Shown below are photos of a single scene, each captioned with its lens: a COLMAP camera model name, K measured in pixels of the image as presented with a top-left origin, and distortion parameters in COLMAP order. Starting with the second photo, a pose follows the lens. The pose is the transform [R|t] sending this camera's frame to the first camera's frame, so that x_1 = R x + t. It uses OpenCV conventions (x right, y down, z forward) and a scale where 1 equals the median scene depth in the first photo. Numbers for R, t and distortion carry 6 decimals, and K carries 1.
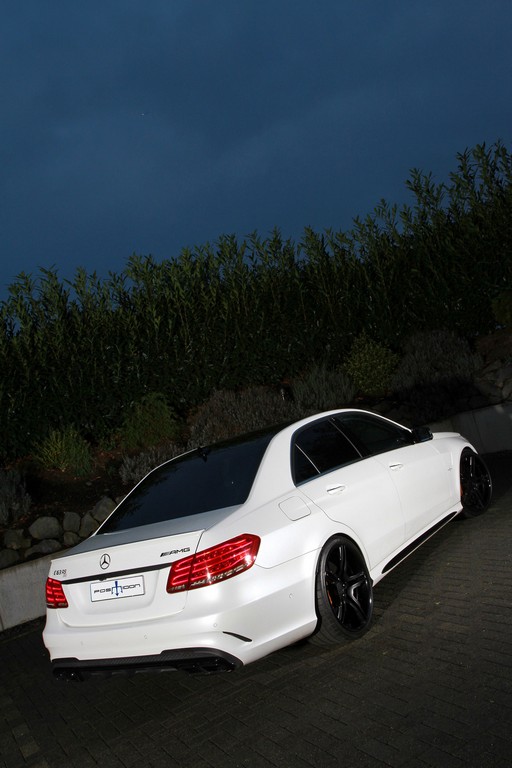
lens RADIAL K [[710.1, 0, 251.8], [0, 710.1, 381.8], [0, 0, 1]] dist [-0.024363, 0.000000]
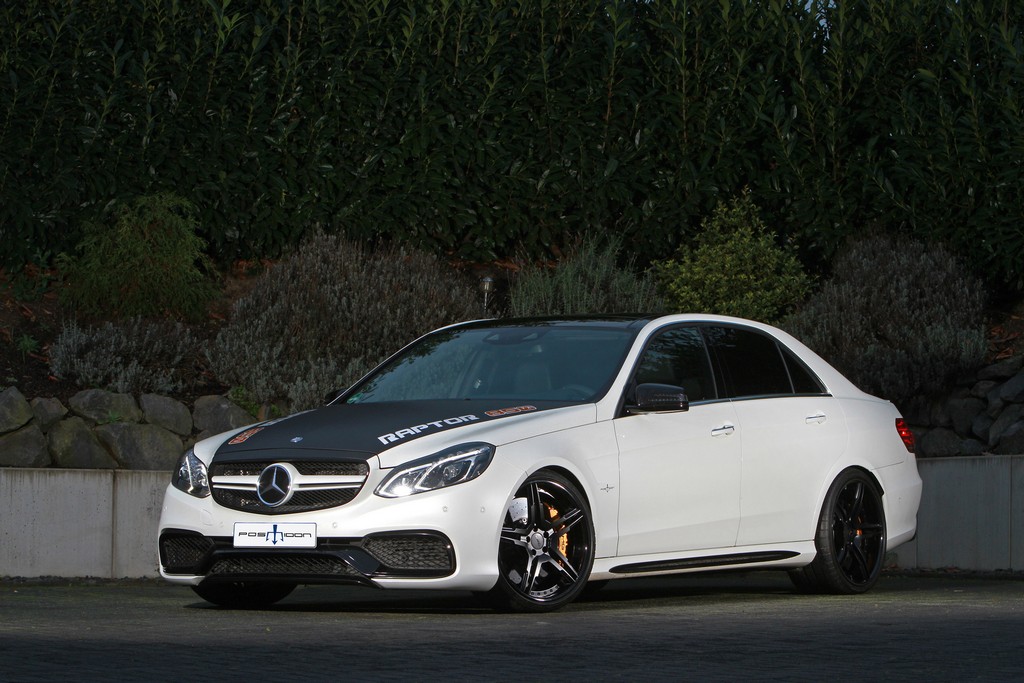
lens RADIAL K [[3831.3, 0, 512.3], [0, 3831.3, 341.9], [0, 0, 1]] dist [-0.182092, 0.000000]
pose [[0.959888, 0.280271, -0.007995, 0.084793], [-0.280074, 0.959776, 0.019728, -0.001004], [0.013203, -0.016698, 0.999773, -1.113902]]
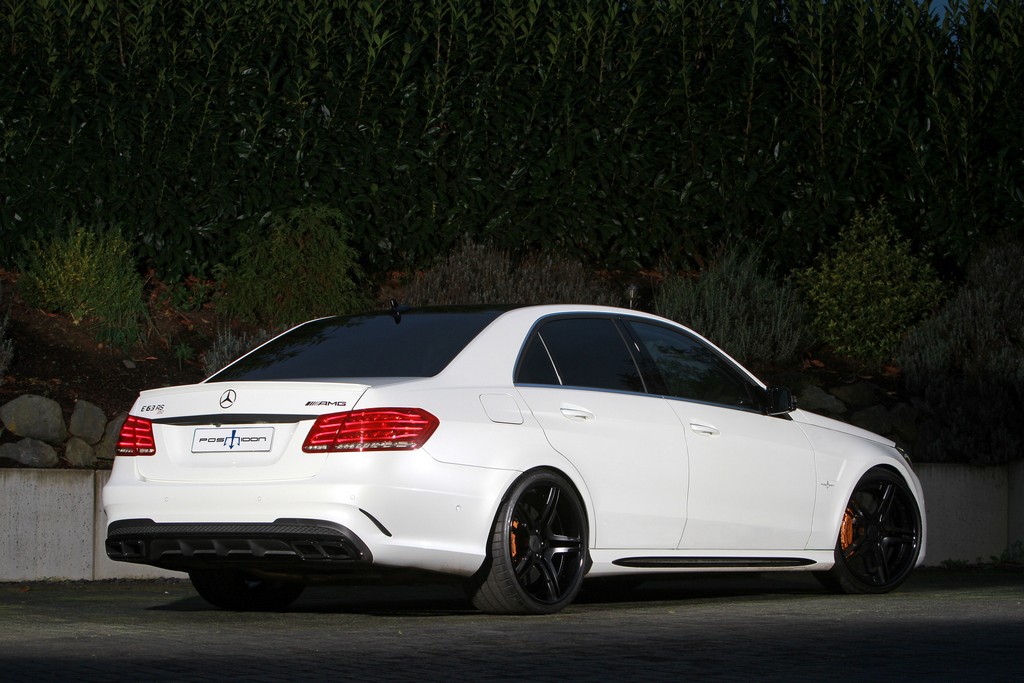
lens RADIAL K [[3381.0, 0, 510.8], [0, 3381.0, 345.9], [0, 0, 1]] dist [-0.272305, 0.000000]
pose [[0.960283, 0.273598, -0.054778, 0.093349], [-0.272473, 0.961779, 0.027185, 0.010195], [0.060122, -0.011179, 0.998128, -0.922223]]
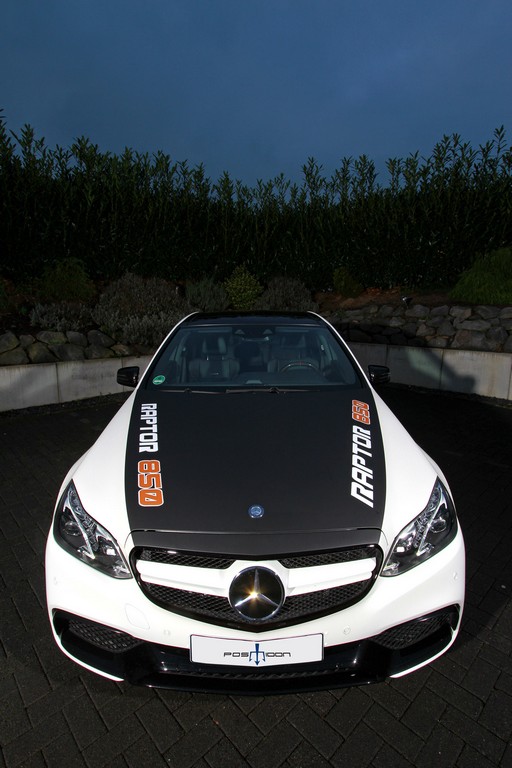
lens RADIAL K [[397.6, 0, 256.5], [0, 397.6, 382.6], [0, 0, 1]] dist [-0.000732, 0.001160]
pose [[0.921194, 0.220974, 0.320270, -0.022025], [-0.283668, 0.944786, 0.164048, 0.016741], [-0.266336, -0.241970, 0.933014, 0.220146]]
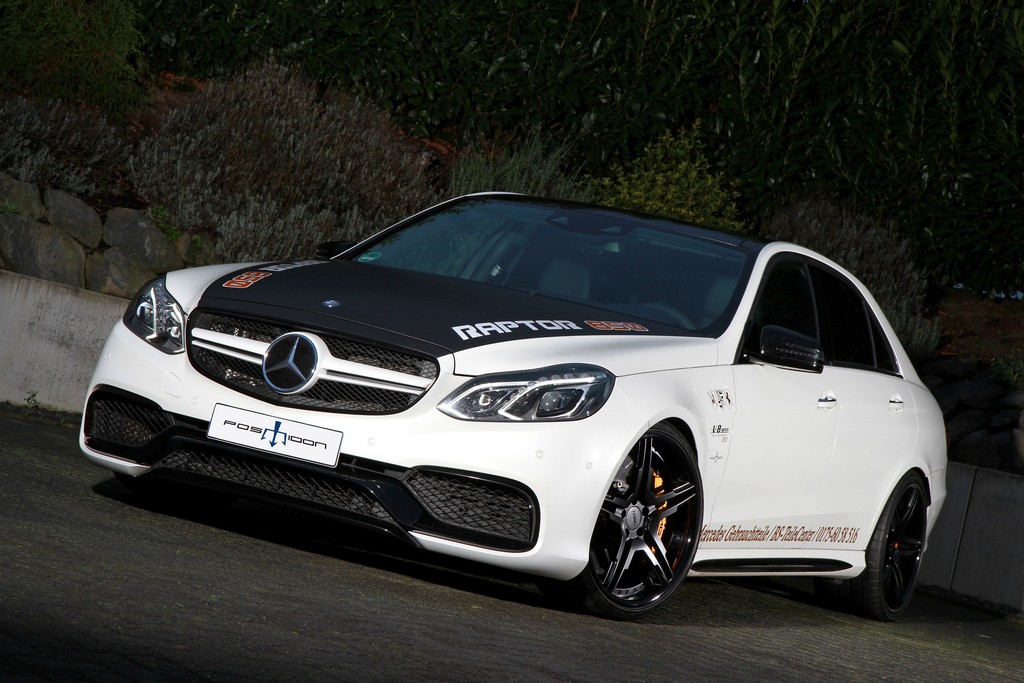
lens RADIAL K [[2445.2, 0, 520.3], [0, 2445.2, 341.3], [0, 0, 1]] dist [0.393898, 0.000000]
pose [[0.867013, 0.479871, 0.134210, -0.039649], [-0.484276, 0.874915, 0.000203, 0.074416], [-0.117325, -0.065171, 0.990953, -0.263920]]
